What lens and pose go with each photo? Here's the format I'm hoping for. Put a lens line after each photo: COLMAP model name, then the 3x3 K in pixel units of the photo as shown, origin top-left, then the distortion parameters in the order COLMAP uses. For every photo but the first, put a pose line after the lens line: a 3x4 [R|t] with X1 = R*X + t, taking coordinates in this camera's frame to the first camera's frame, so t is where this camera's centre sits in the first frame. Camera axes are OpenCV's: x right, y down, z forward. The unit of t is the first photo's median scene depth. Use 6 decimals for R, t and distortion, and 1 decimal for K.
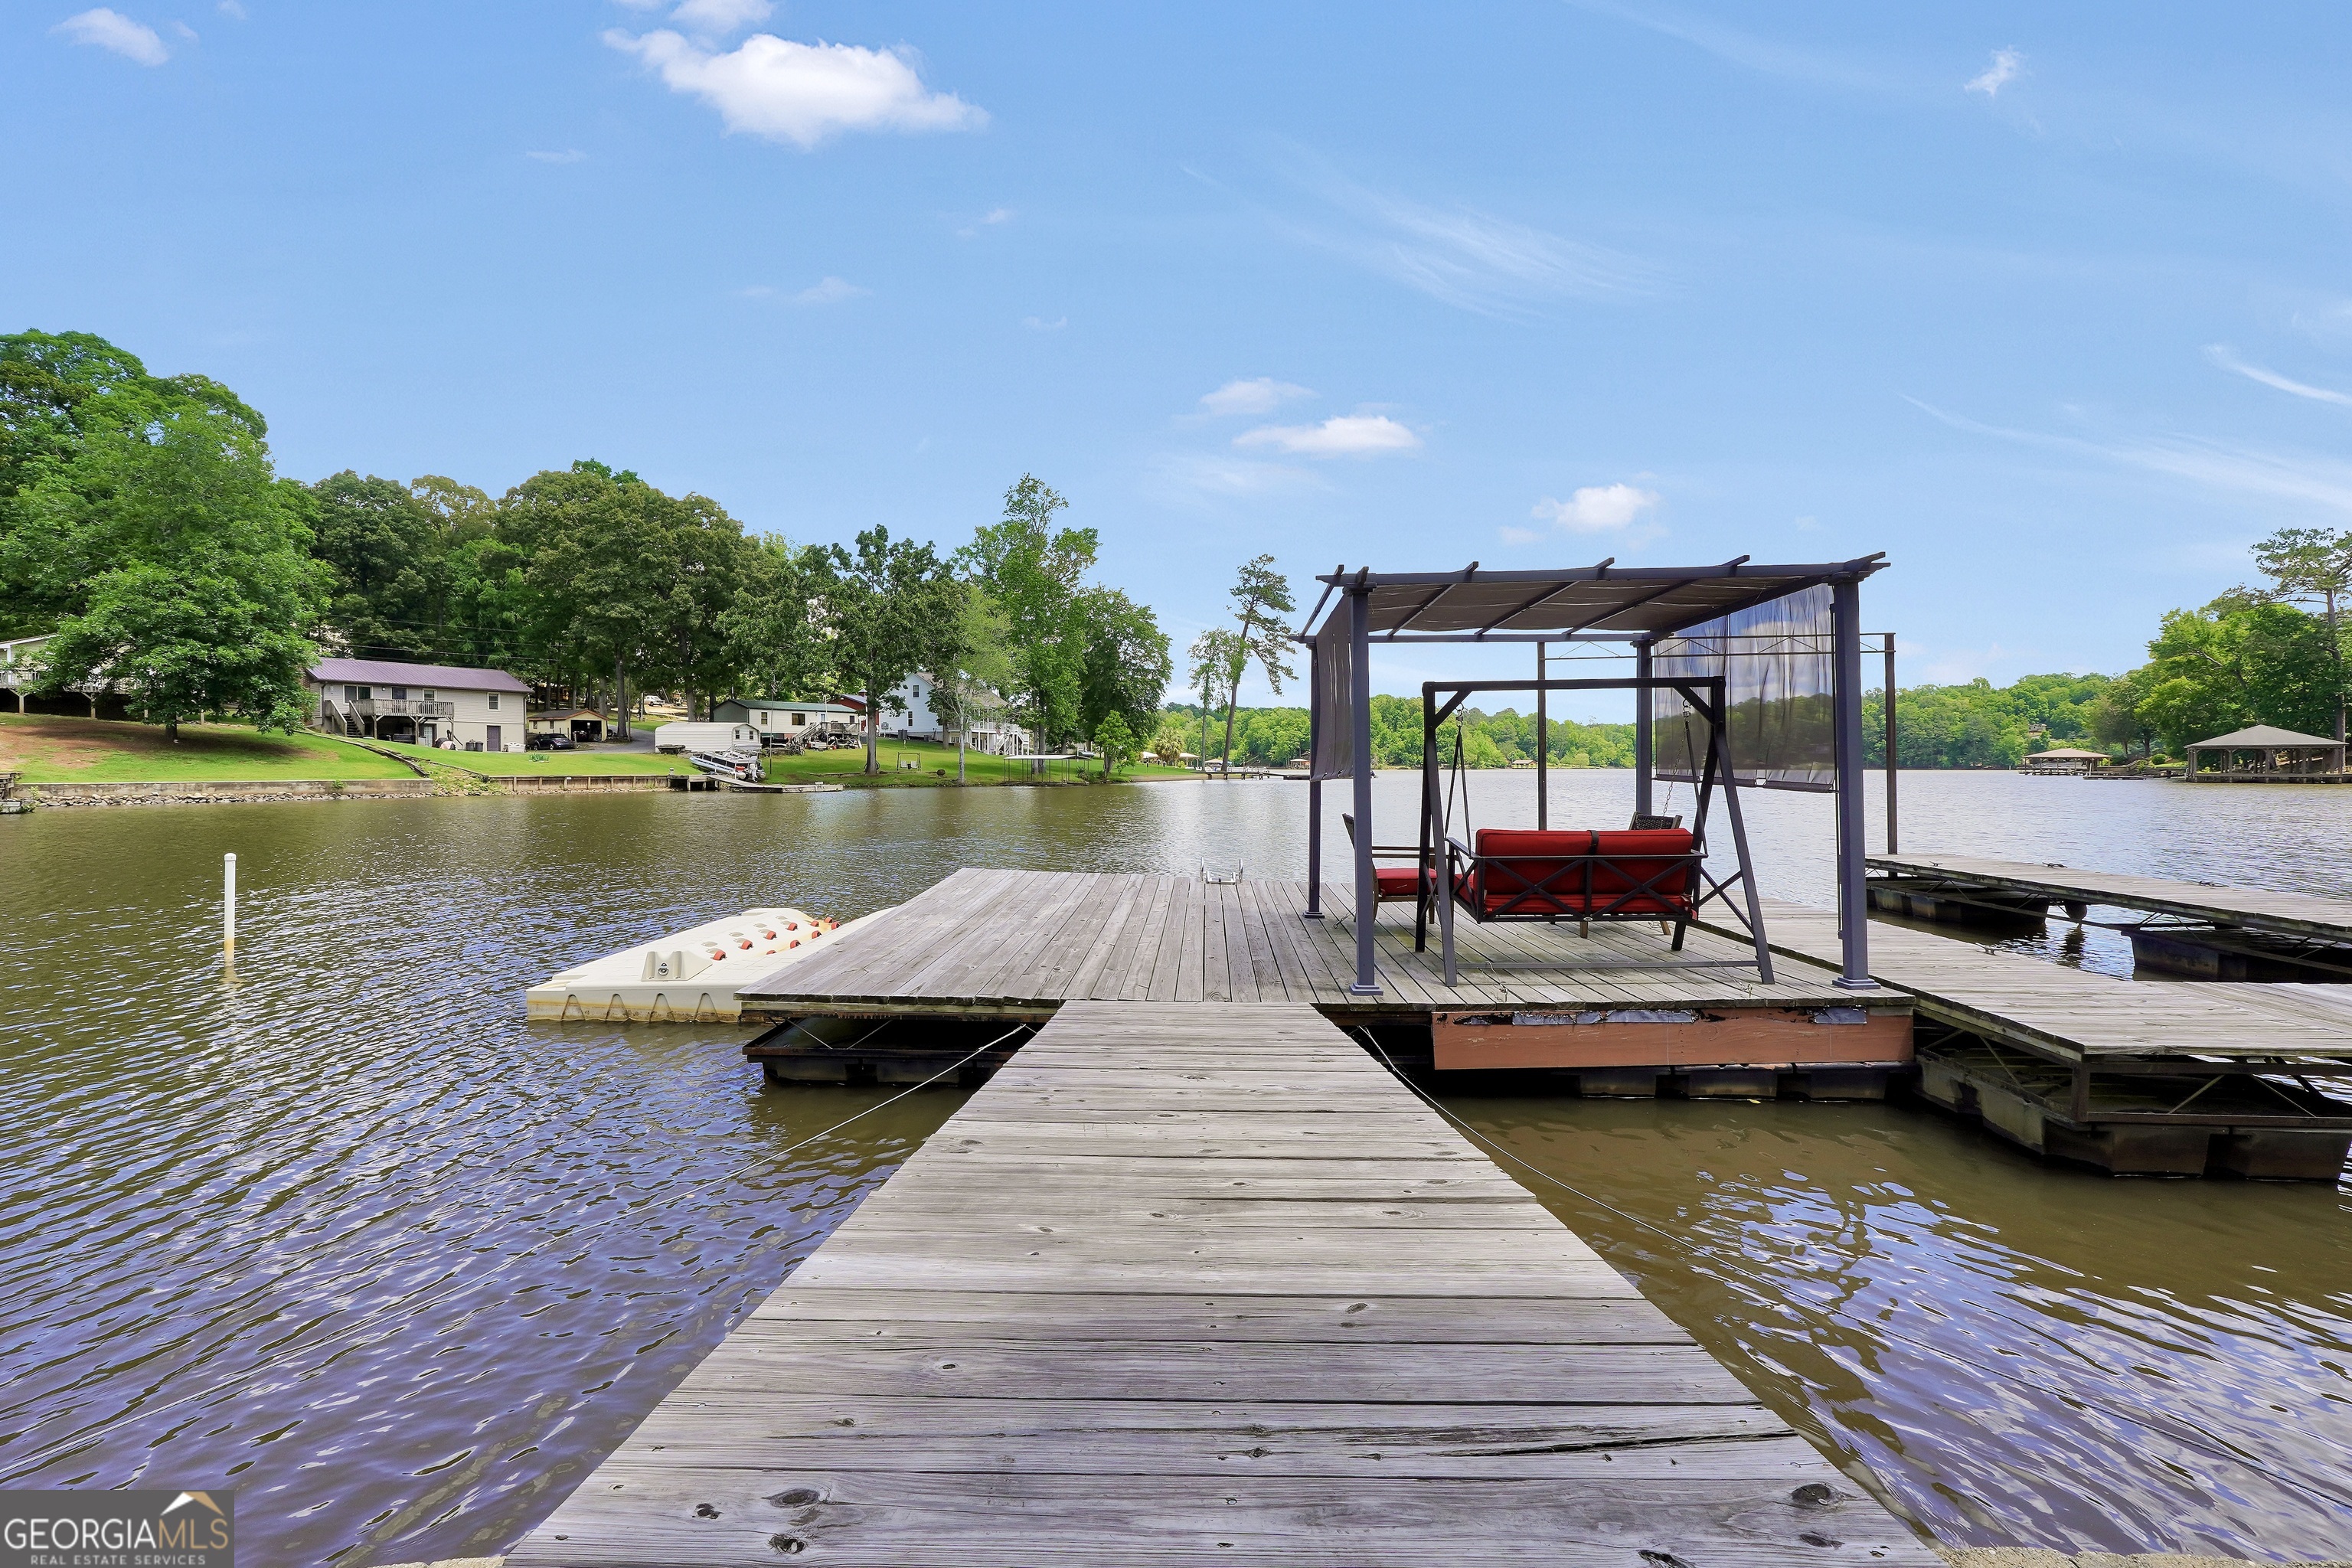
lens RADIAL K [[1011.3, 0, 1168.2], [0, 1011.3, 781.7], [0, 0, 1]] dist [0.000552, 0.001067]
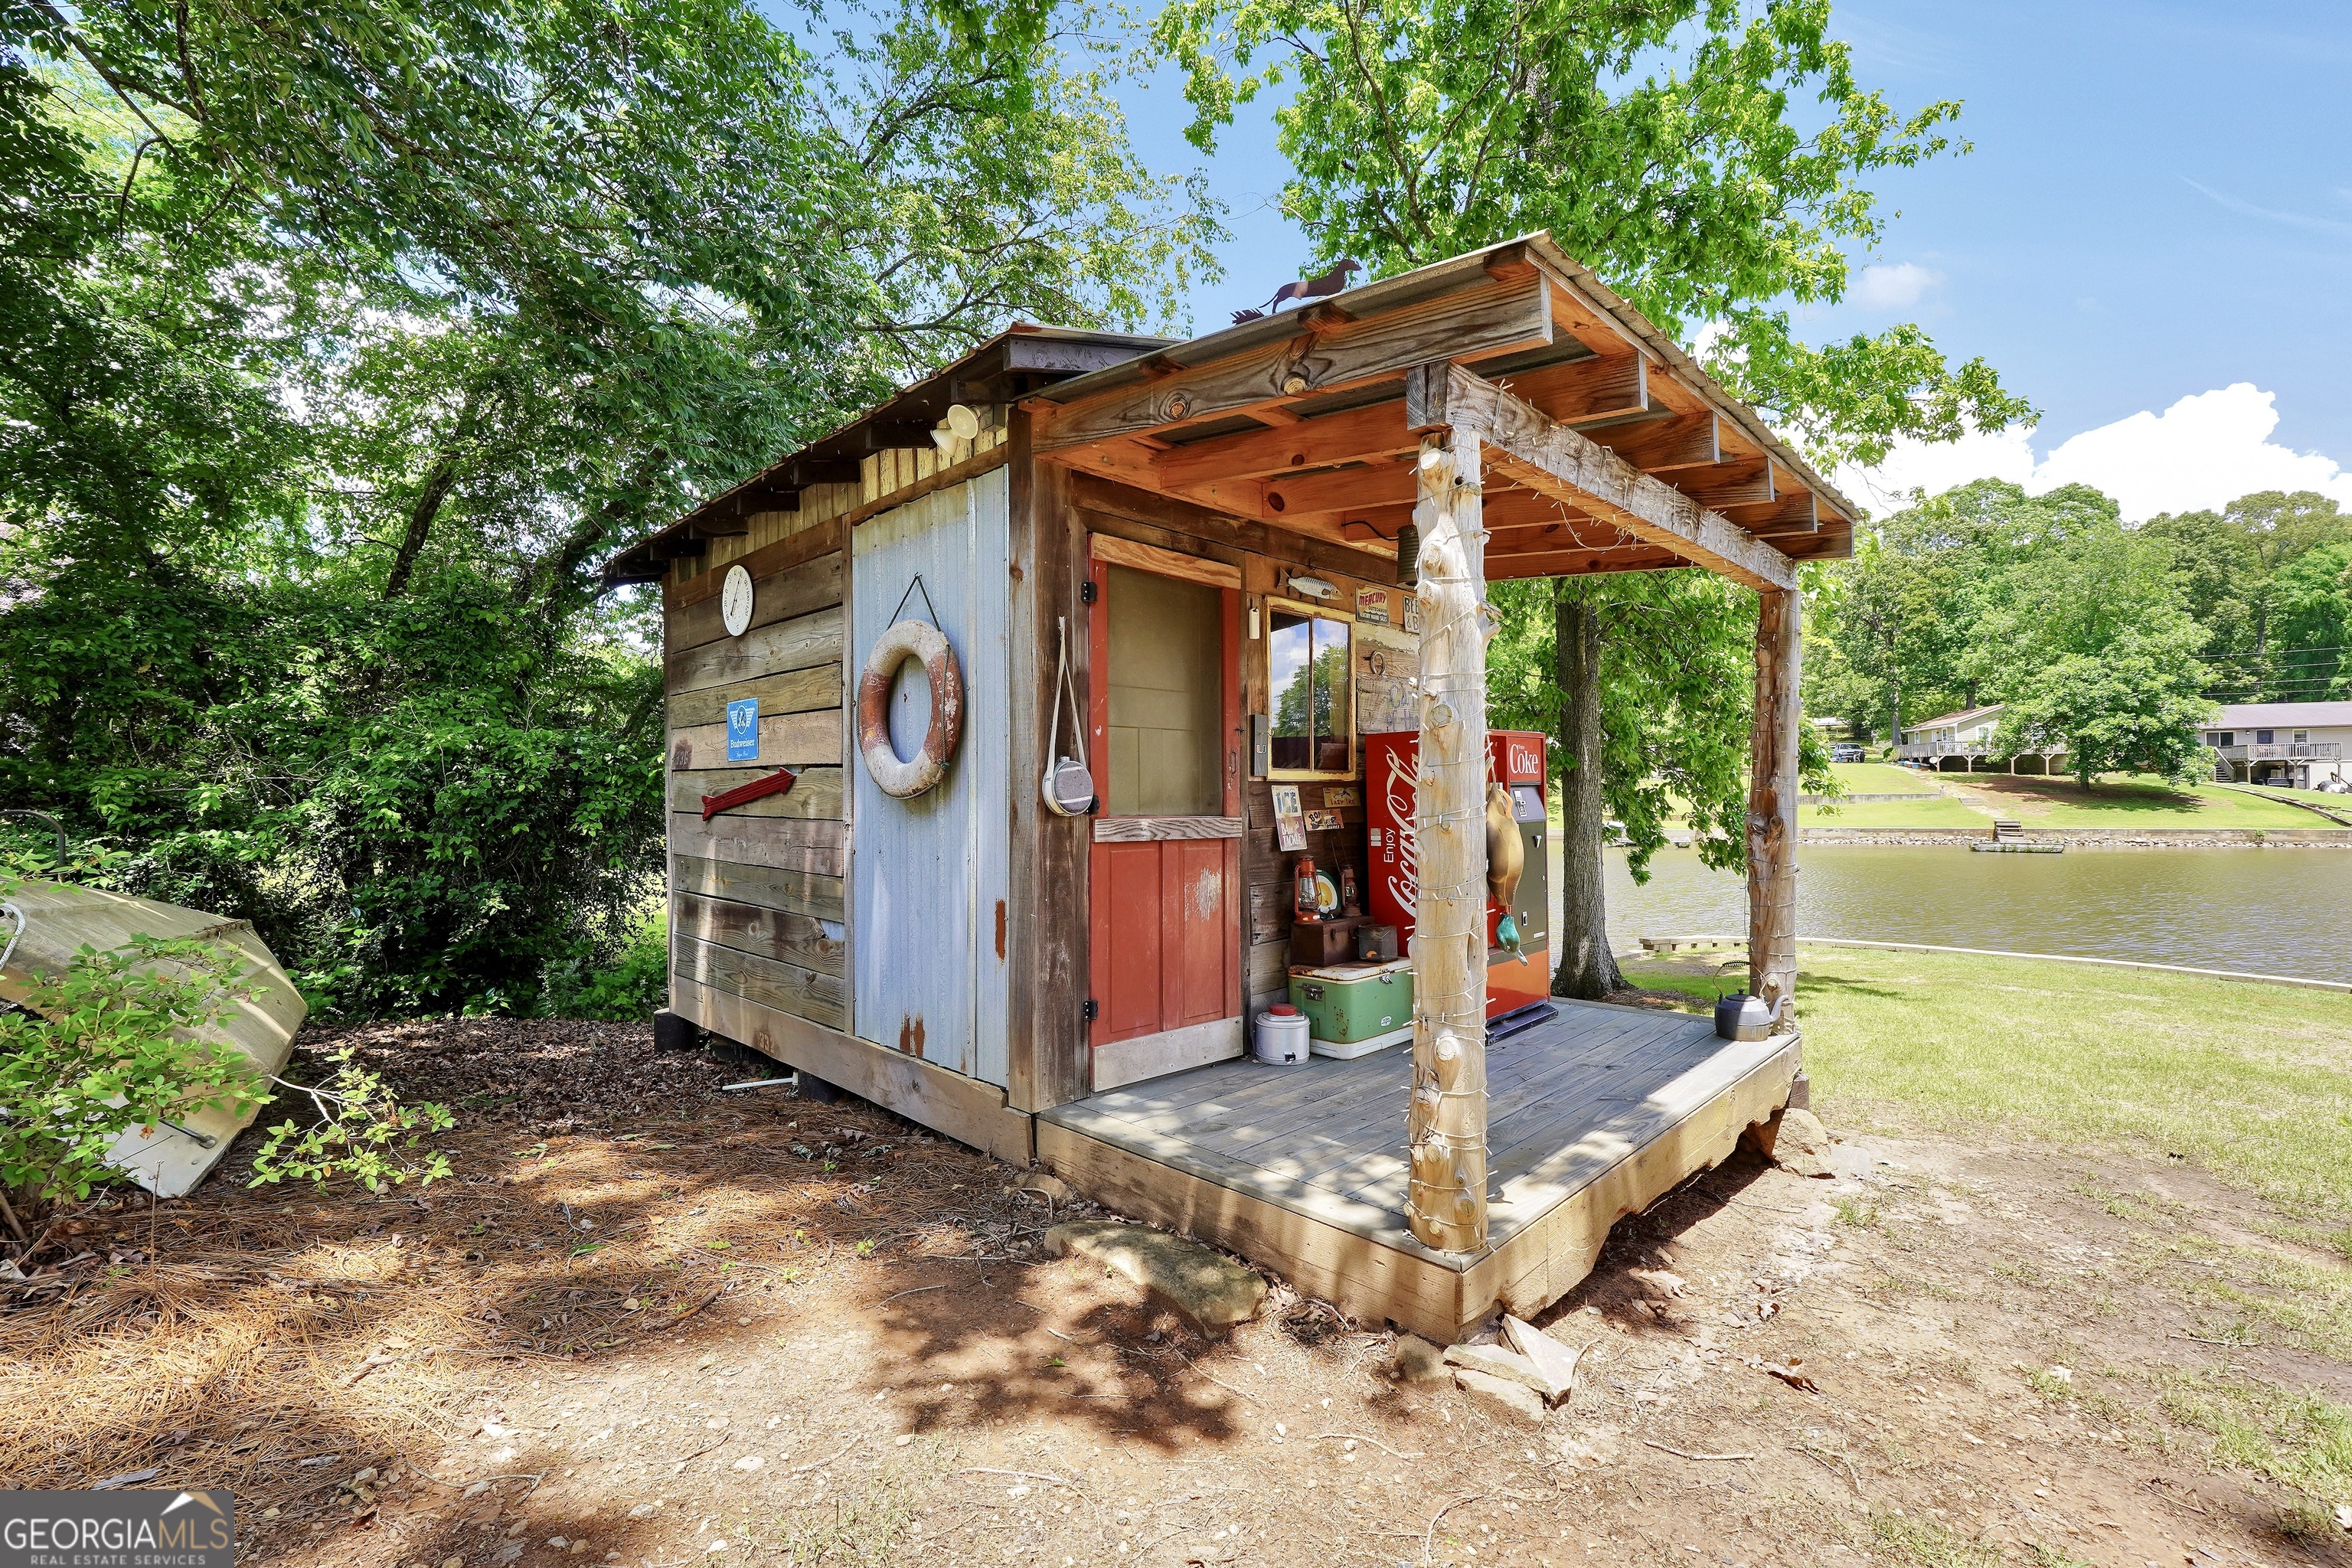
lens RADIAL K [[1011.3, 0, 1168.2], [0, 1011.3, 781.7], [0, 0, 1]] dist [0.000552, 0.001067]
pose [[0.175368, -0.012252, -0.984427, 0.028623], [-0.009444, 0.999856, -0.014126, -0.014645], [0.984458, 0.011774, 0.175227, -0.196842]]
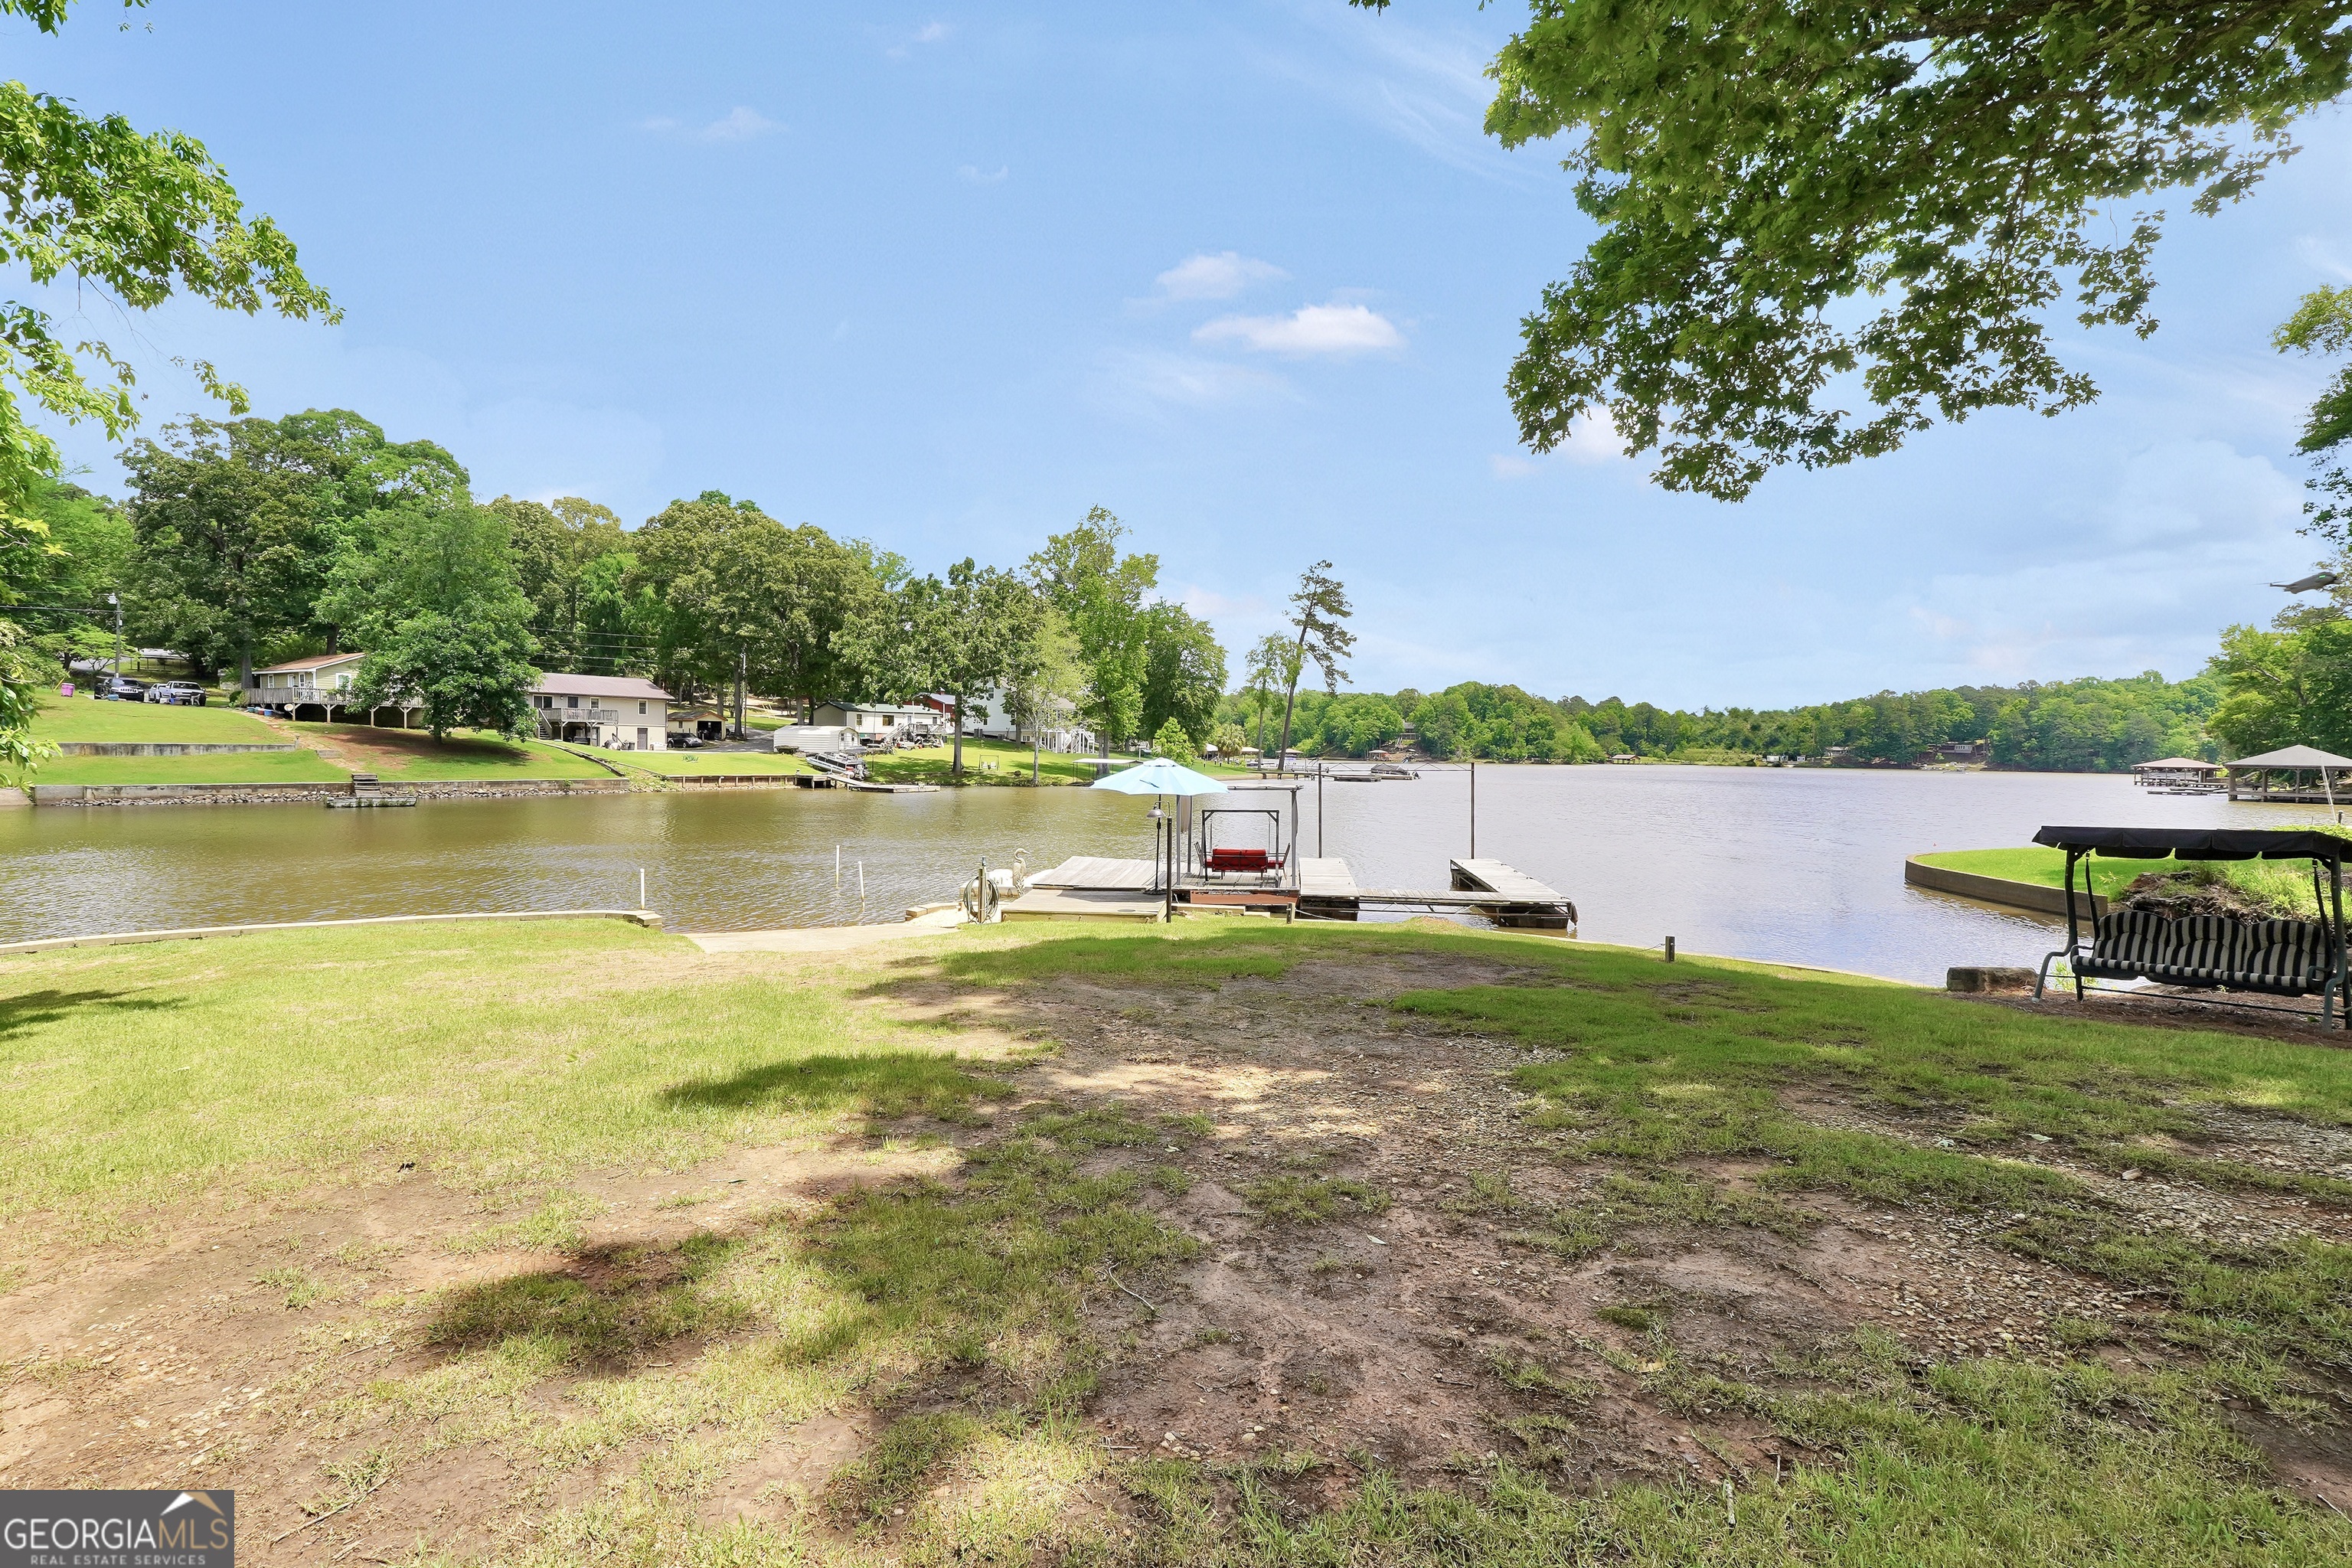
lens RADIAL K [[1079.4, 0, 1165.2], [0, 1079.4, 778.6], [0, 0, 1]] dist [-0.000422, -0.000115]
pose [[0.997428, 0.016917, -0.069649, 0.023807], [-0.016359, 0.999829, 0.008577, -0.015088], [0.069783, -0.007416, 0.997535, -0.183517]]
